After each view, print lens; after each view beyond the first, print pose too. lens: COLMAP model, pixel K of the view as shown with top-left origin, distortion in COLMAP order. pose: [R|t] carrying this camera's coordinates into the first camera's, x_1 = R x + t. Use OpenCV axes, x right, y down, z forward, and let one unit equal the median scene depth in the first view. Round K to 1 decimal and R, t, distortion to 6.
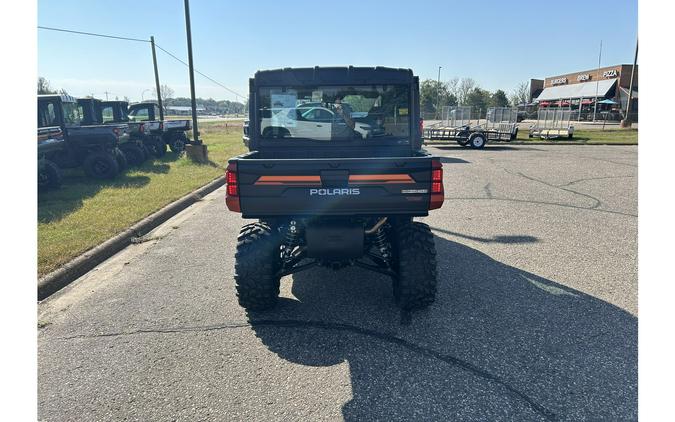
lens RADIAL K [[457.3, 0, 337.5], [0, 457.3, 211.0], [0, 0, 1]] dist [0.042046, -0.000650]
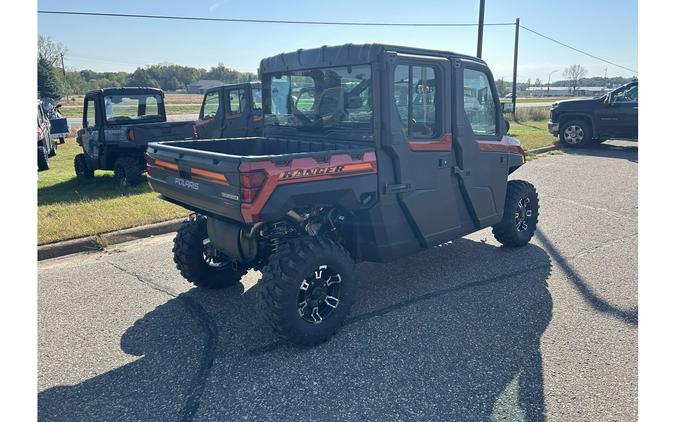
lens RADIAL K [[453.6, 0, 337.8], [0, 453.6, 192.5], [0, 0, 1]] dist [0.014501, -0.002697]
pose [[0.682993, 0.152668, -0.714292, 0.690542], [-0.150153, 0.986373, 0.067247, -0.104532], [0.714825, 0.061323, 0.696610, 0.447401]]
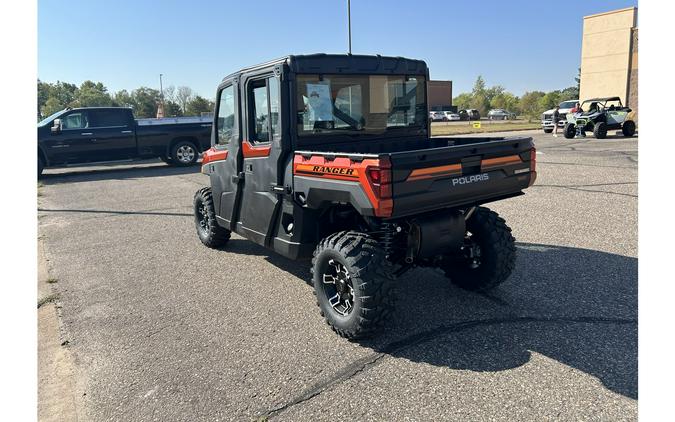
lens RADIAL K [[466.4, 0, 340.1], [0, 466.4, 186.1], [0, 0, 1]] dist [0.018411, -0.001994]
pose [[0.822046, -0.114050, 0.557883, -0.602562], [0.154258, 0.987705, -0.025380, -0.035426], [-0.548129, 0.106921, 0.829532, 0.273820]]
